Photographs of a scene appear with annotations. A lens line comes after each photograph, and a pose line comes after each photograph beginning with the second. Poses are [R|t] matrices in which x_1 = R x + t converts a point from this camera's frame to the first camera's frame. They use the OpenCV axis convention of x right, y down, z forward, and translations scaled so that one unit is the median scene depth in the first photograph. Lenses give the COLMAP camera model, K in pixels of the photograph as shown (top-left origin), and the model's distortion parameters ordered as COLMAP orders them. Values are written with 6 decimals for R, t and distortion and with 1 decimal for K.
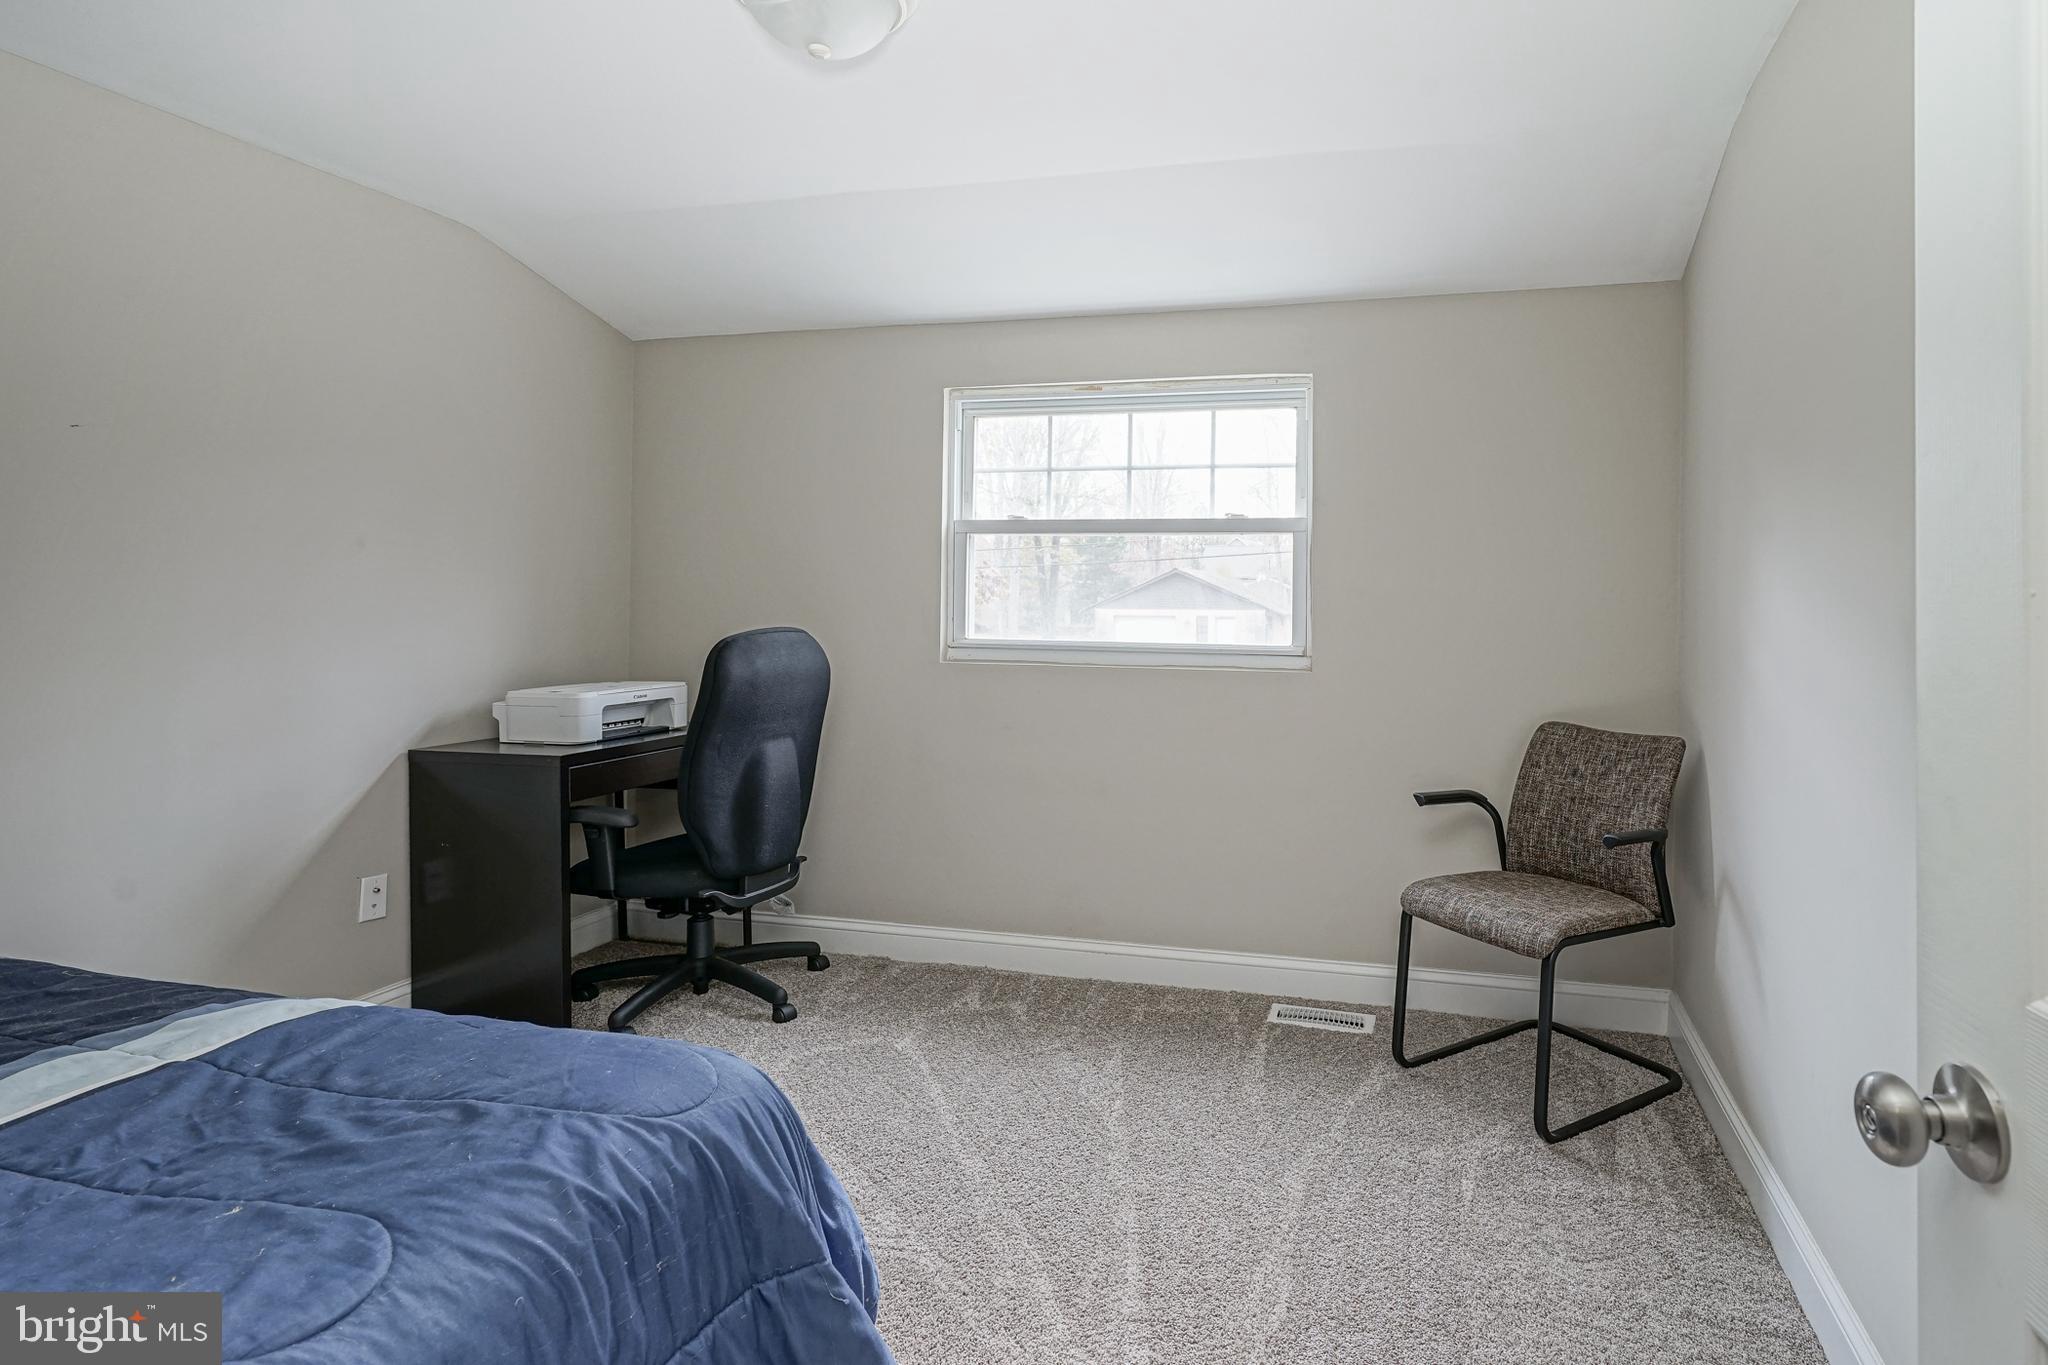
lens RADIAL K [[987.0, 0, 1022.2], [0, 987.0, 671.8], [0, 0, 1]] dist [-0.005686, 0.000120]
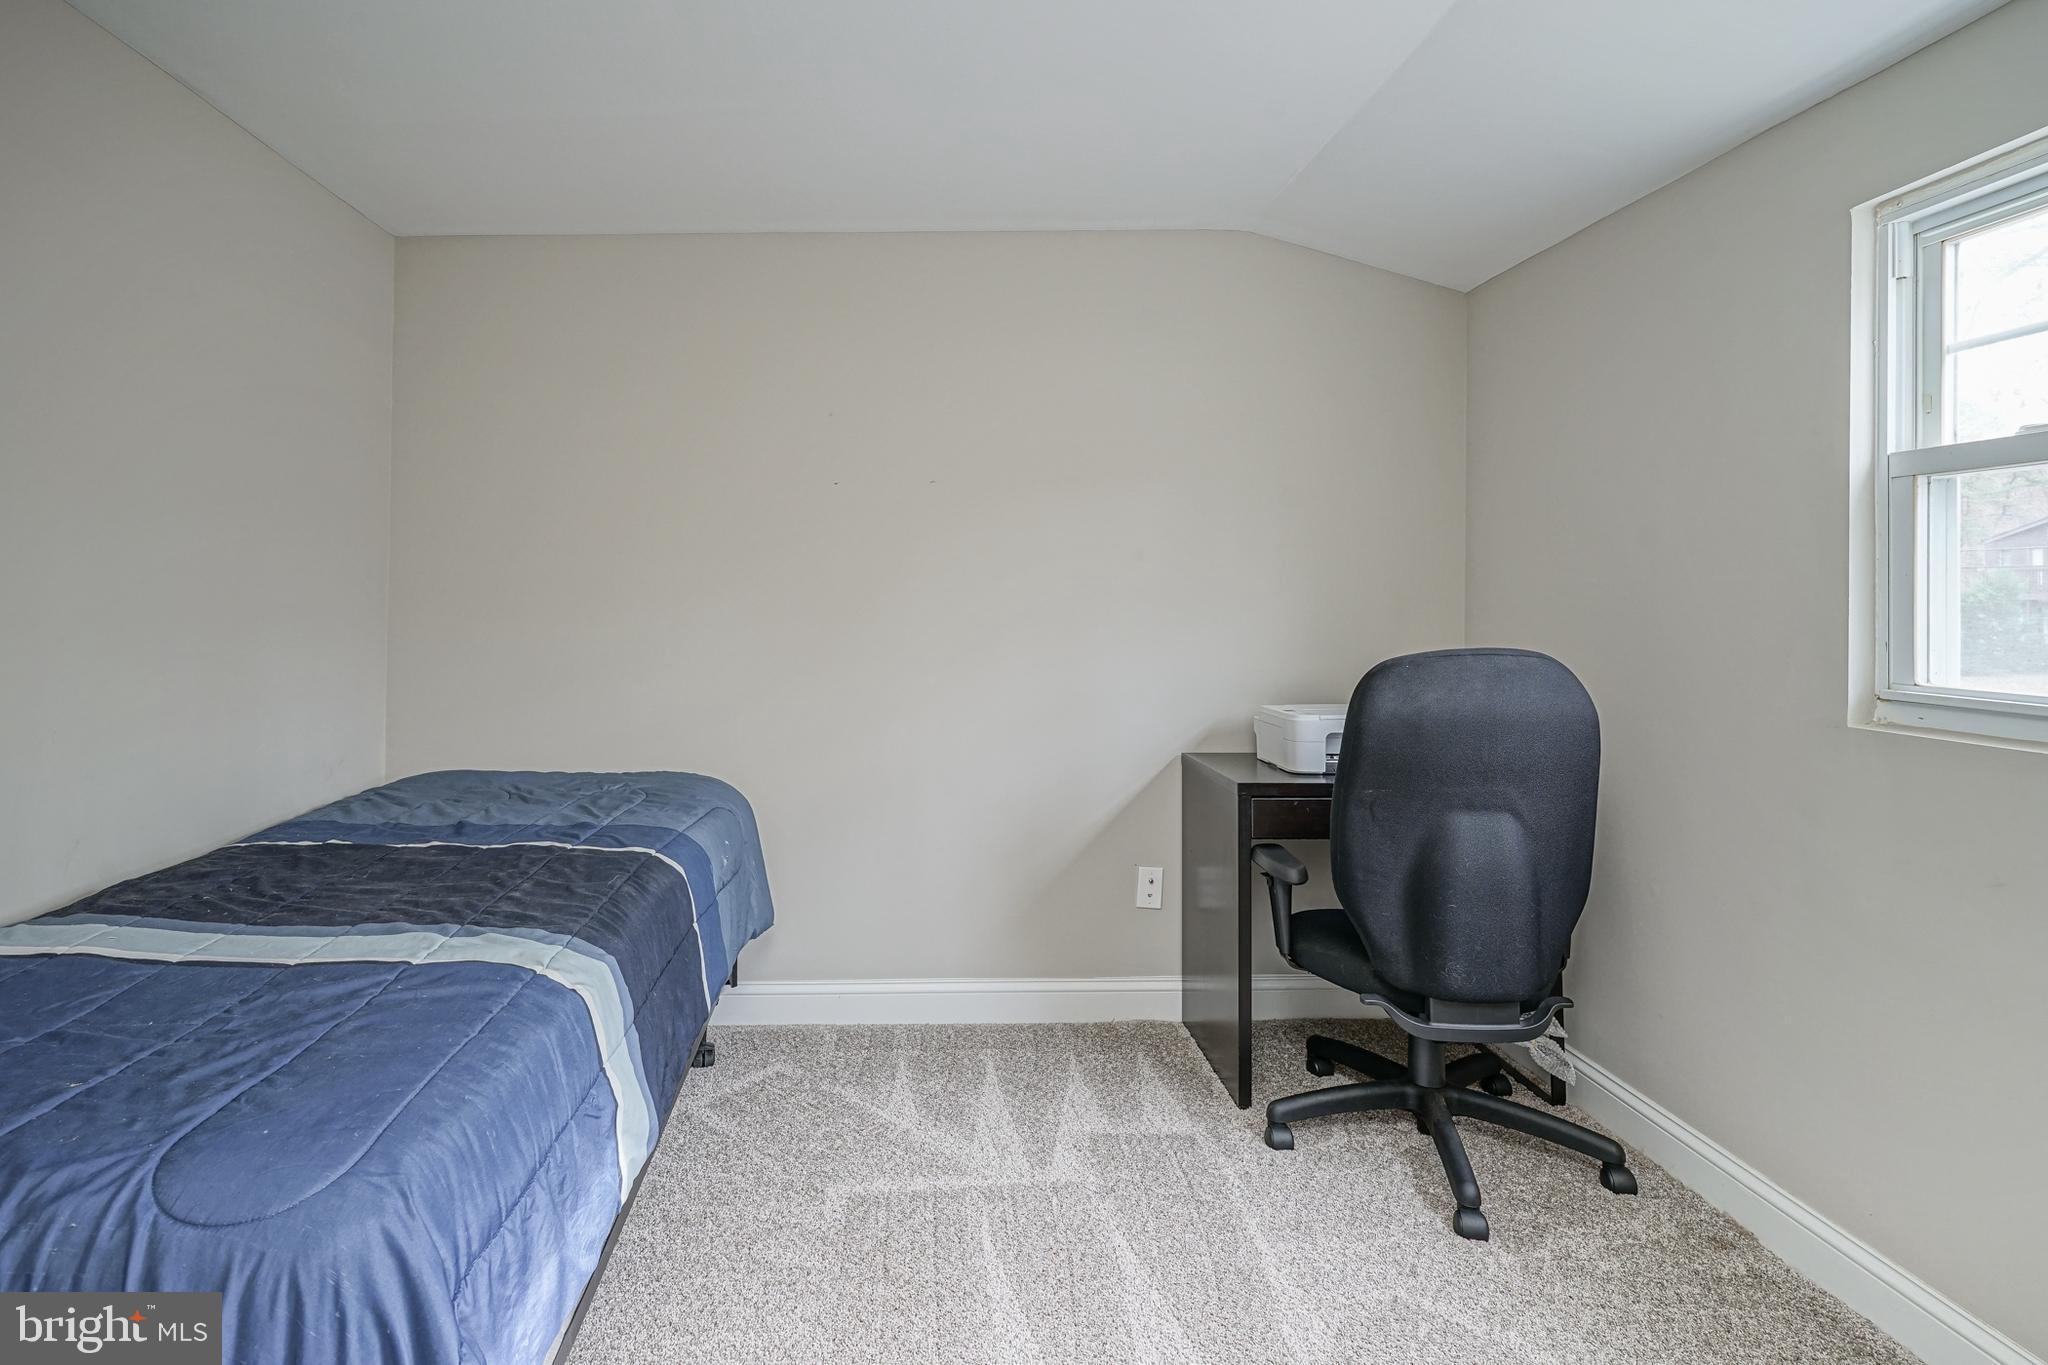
lens RADIAL K [[961.9, 0, 1024.2], [0, 961.9, 617.3], [0, 0, 1]] dist [-0.002124, 0.000085]
pose [[0.400708, 0.008112, -0.916170, 0.232497], [-0.063150, 0.997827, -0.018785, -0.033394], [0.914027, 0.065384, 0.400349, 0.433129]]
